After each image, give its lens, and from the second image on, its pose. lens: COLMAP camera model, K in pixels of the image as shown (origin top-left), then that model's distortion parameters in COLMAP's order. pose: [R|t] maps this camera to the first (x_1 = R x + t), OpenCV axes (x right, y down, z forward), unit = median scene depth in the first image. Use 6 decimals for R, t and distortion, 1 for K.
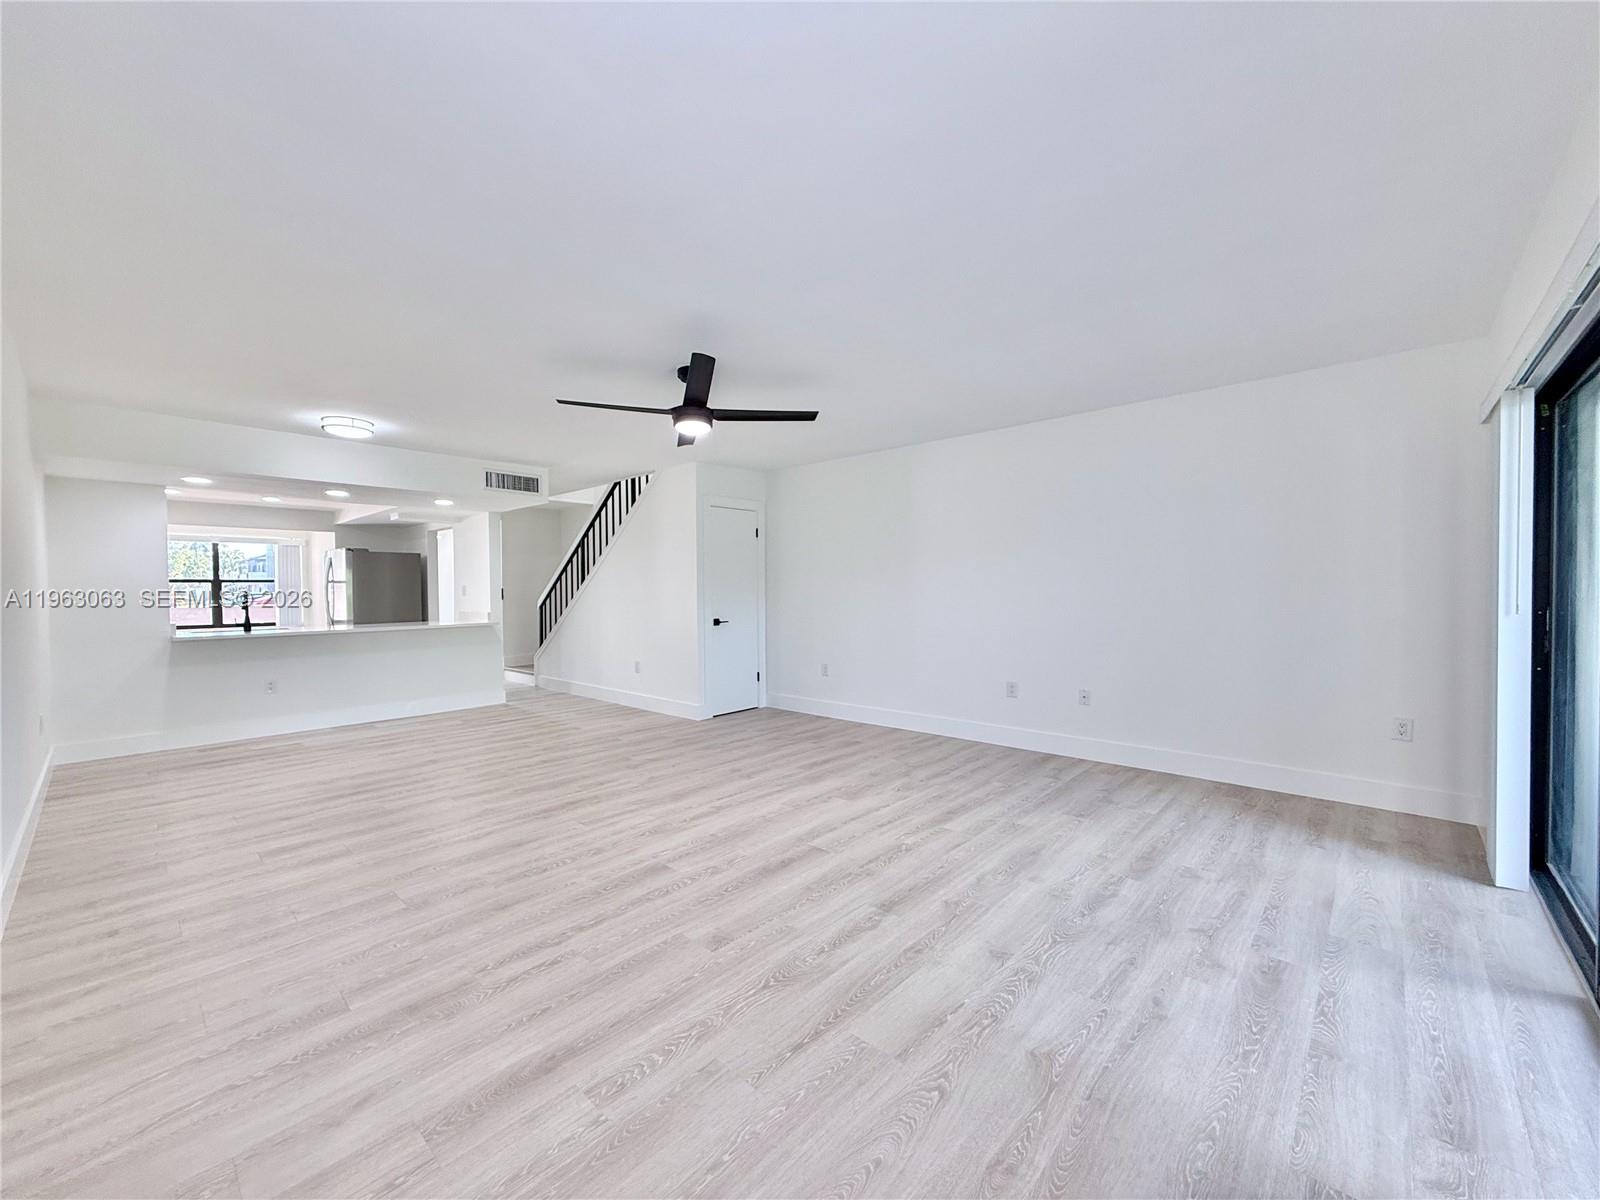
lens RADIAL K [[637.7, 0, 791.7], [0, 637.7, 601.6], [0, 0, 1]] dist [0.001313, 0.000036]
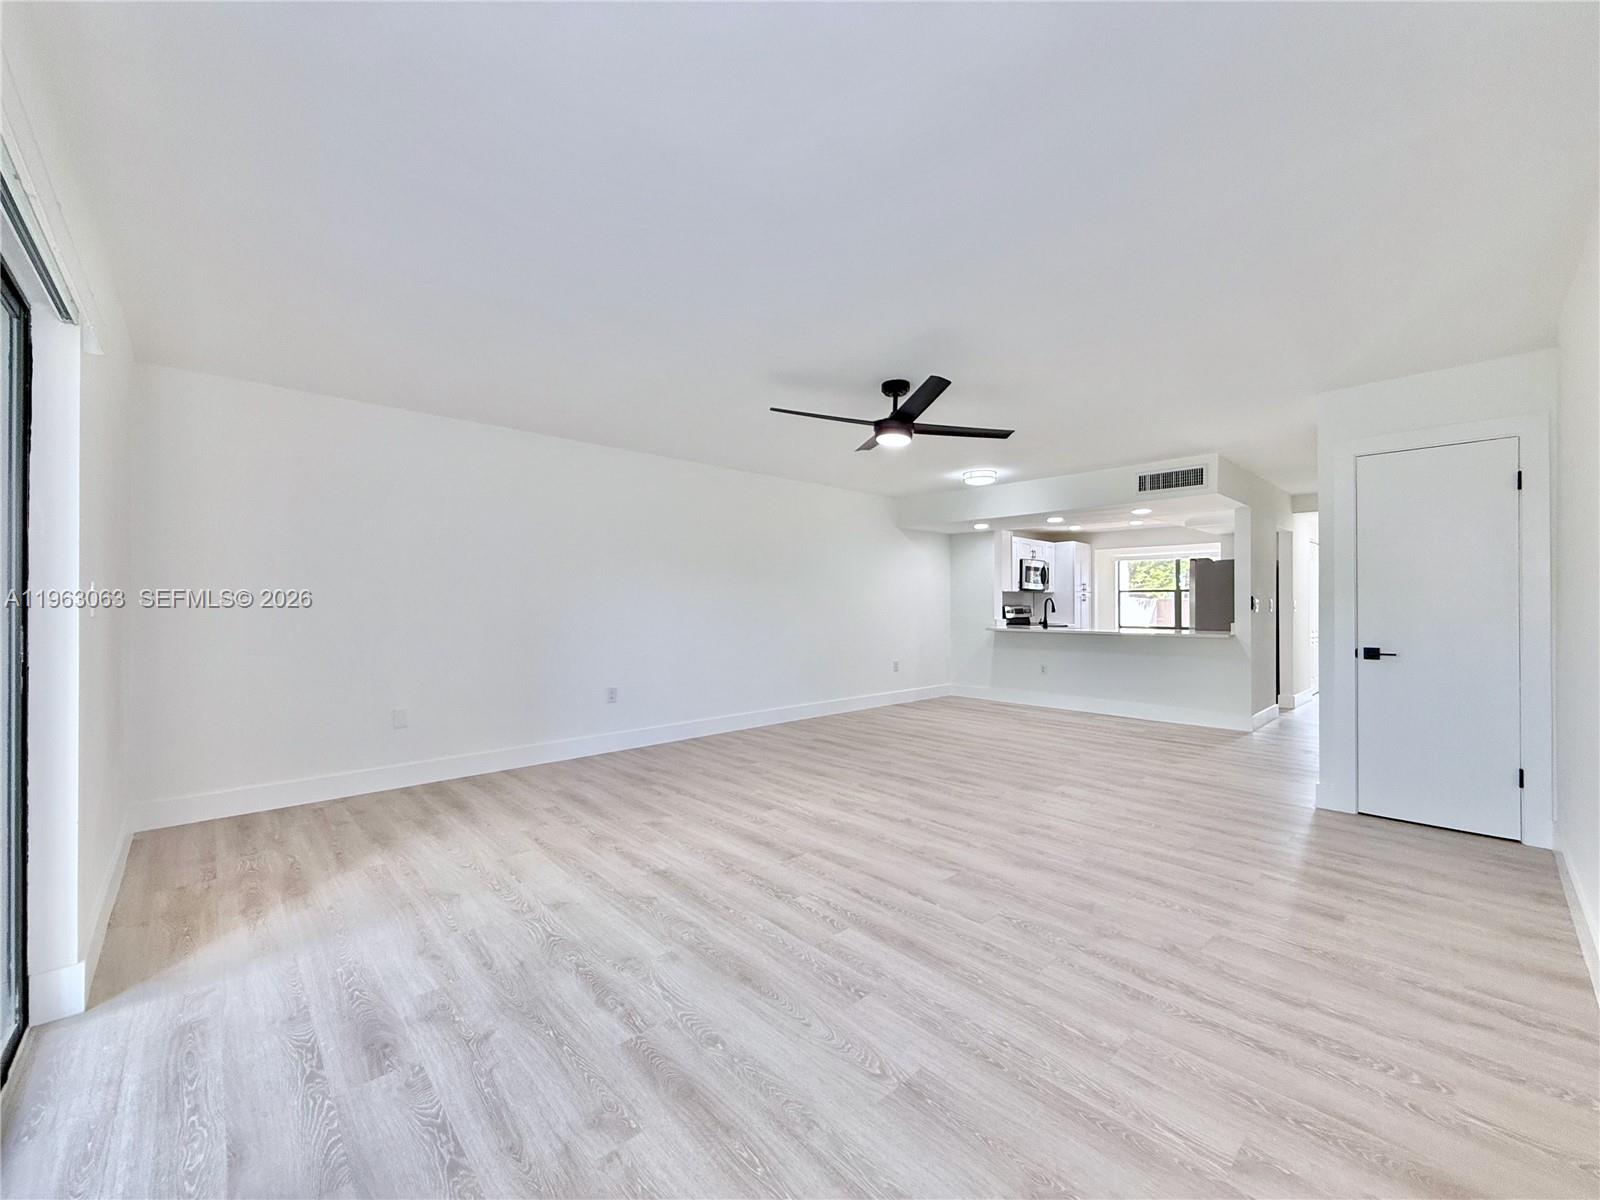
lens RADIAL K [[637.7, 0, 791.7], [0, 637.7, 601.6], [0, 0, 1]] dist [0.001313, 0.000036]
pose [[-0.077432, 0.005797, -0.996981, 1.025081], [-0.020496, 0.999763, 0.007405, -0.017485], [0.996787, 0.021008, -0.077295, 1.058241]]
